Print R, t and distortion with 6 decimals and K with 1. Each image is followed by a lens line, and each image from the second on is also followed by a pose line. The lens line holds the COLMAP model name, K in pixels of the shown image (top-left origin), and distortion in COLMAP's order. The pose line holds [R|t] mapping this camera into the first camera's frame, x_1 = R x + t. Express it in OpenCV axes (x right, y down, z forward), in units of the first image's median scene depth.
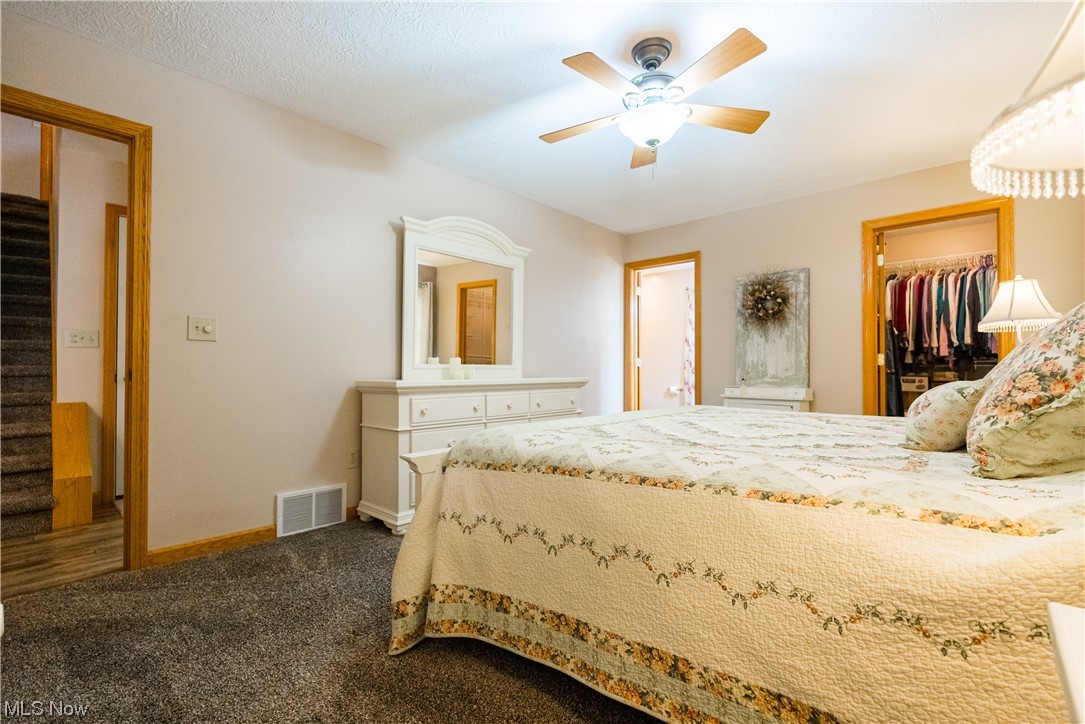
lens RADIAL K [[481.2, 0, 537.0], [0, 481.2, 367.7], [0, 0, 1]] dist [-0.002956, -0.000094]
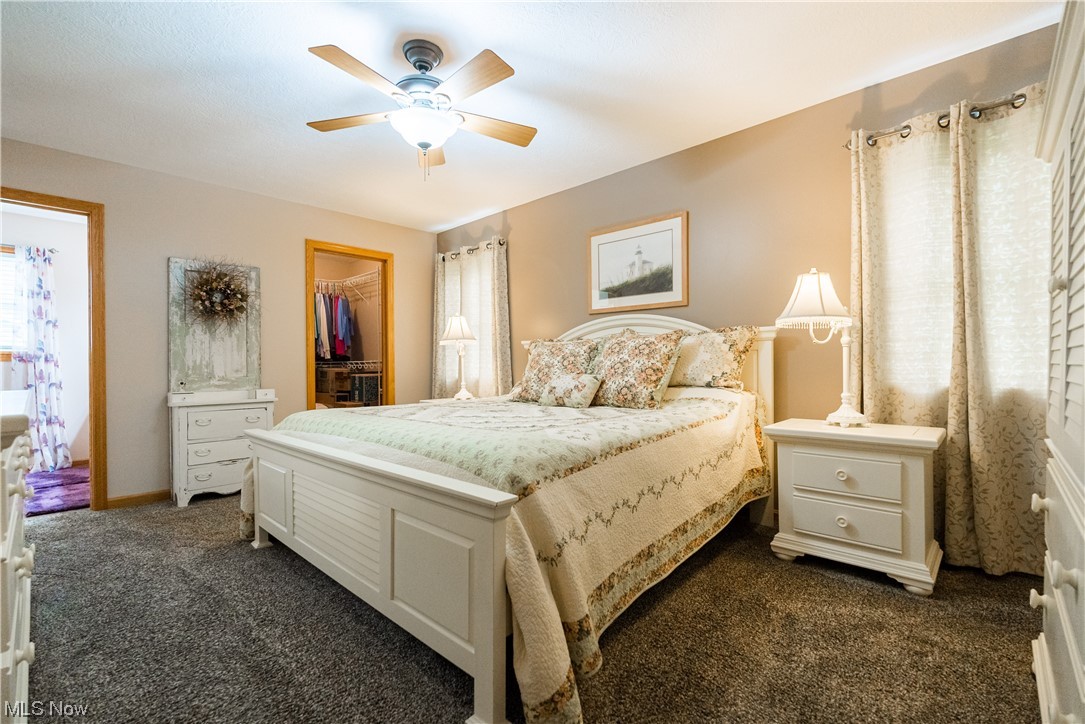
lens RADIAL K [[481.2, 0, 541.3], [0, 481.2, 366.0], [0, 0, 1]] dist [-0.002956, -0.000094]
pose [[0.006750, -0.002986, 0.999973, -1.150648], [0.006575, 0.999974, 0.002942, -0.012034], [-0.999956, 0.006555, 0.006770, 1.121971]]
